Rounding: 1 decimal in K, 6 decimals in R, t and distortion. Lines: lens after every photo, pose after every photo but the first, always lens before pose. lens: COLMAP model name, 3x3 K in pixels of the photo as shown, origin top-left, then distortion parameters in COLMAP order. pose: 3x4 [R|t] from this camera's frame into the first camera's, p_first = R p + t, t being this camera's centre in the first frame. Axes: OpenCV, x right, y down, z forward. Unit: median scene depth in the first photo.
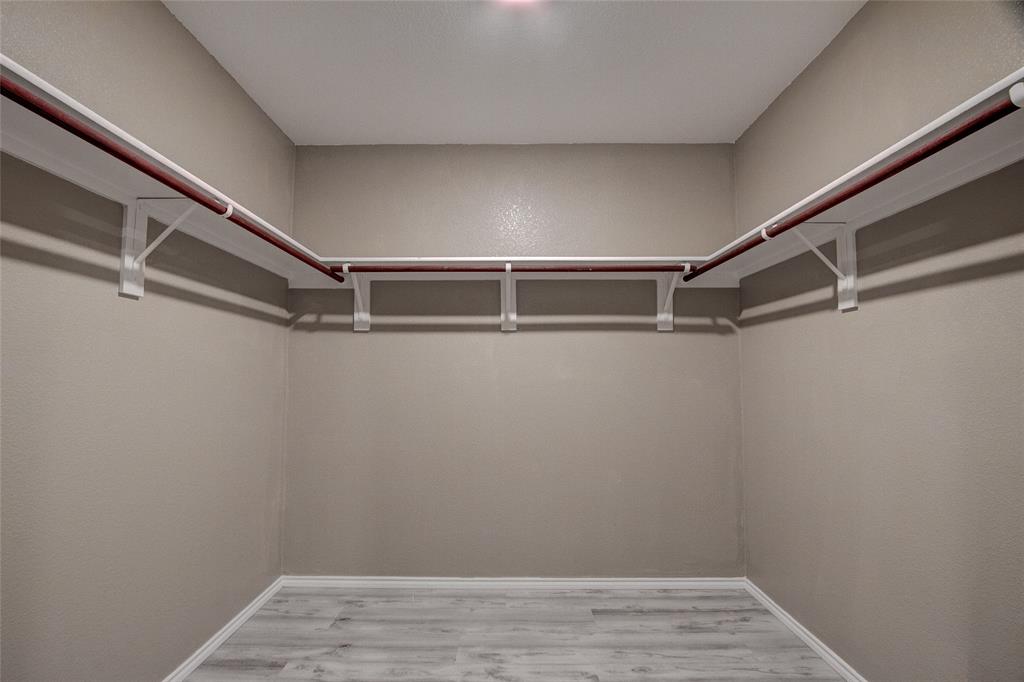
lens RADIAL K [[476.6, 0, 505.5], [0, 476.6, 344.6], [0, 0, 1]] dist [-0.017031, 0.000089]
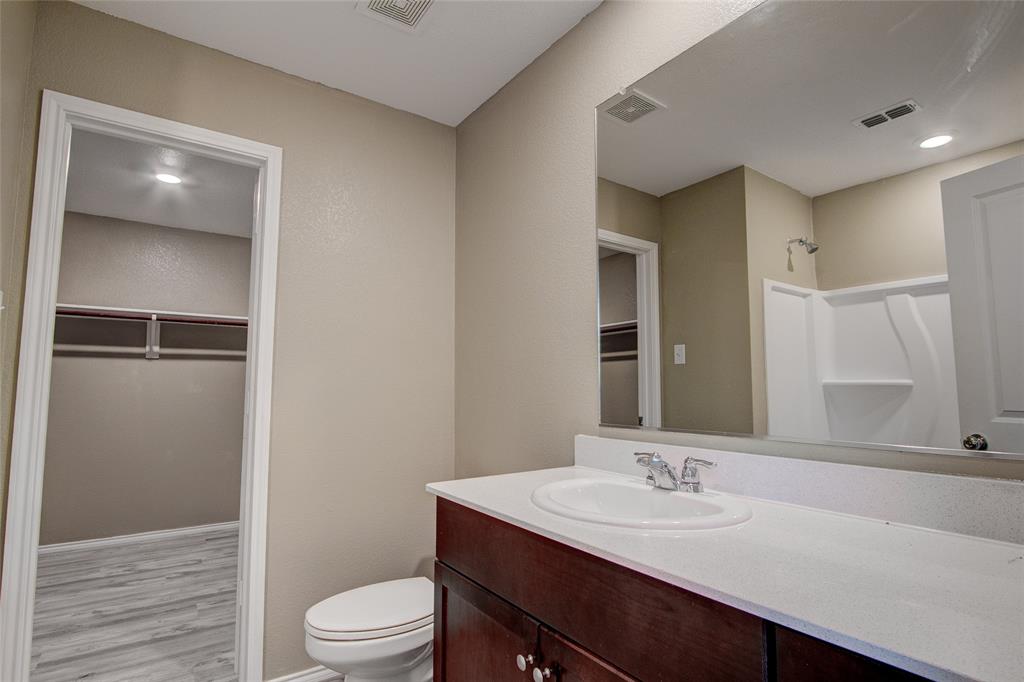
lens RADIAL K [[528.5, 0, 495.0], [0, 528.5, 340.1], [0, 0, 1]] dist [-0.017469, -0.000202]
pose [[0.834175, 0.051286, 0.549111, -0.002440], [-0.005394, 0.996378, -0.084866, 0.051287], [-0.551474, 0.067831, 0.831430, -1.008923]]
